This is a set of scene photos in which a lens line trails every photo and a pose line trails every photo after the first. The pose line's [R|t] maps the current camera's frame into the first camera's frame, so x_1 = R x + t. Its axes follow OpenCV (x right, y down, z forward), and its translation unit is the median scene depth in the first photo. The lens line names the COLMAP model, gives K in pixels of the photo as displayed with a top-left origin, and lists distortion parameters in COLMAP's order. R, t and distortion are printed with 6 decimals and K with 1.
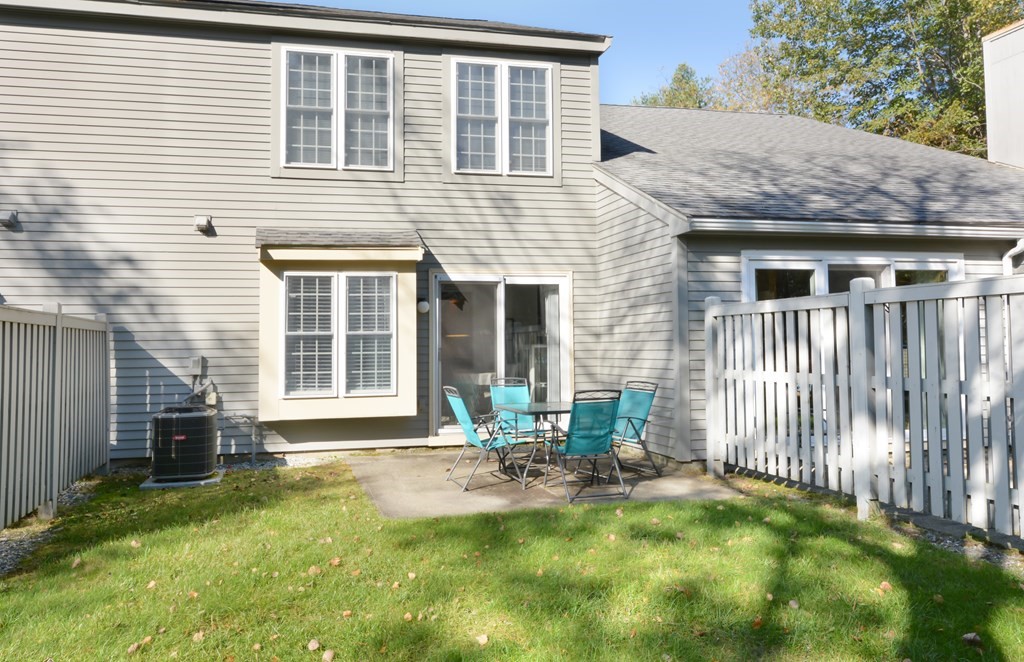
lens RADIAL K [[777.4, 0, 510.9], [0, 777.4, 317.0], [0, 0, 1]] dist [0.001937, 0.000983]
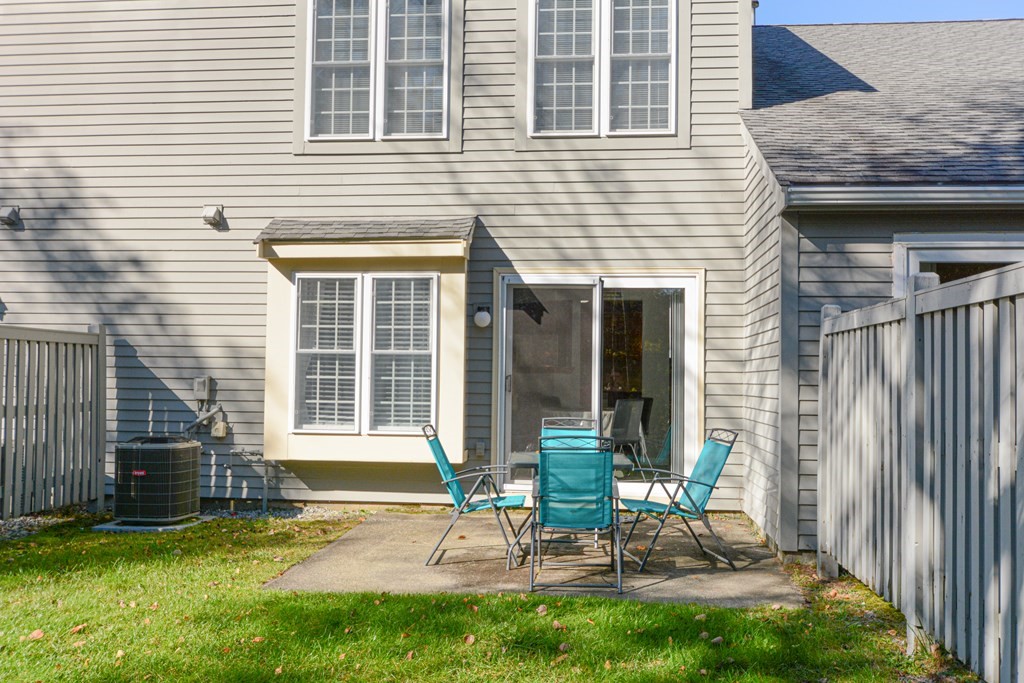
lens RADIAL K [[1063.9, 0, 512.0], [0, 1063.9, 341.5], [0, 0, 1]] dist [-0.005486, -0.002678]
pose [[0.941627, 0.013713, -0.336379, 0.270217], [-0.011870, 0.999901, 0.007534, 0.000605], [0.336449, -0.003101, 0.941697, 0.049991]]
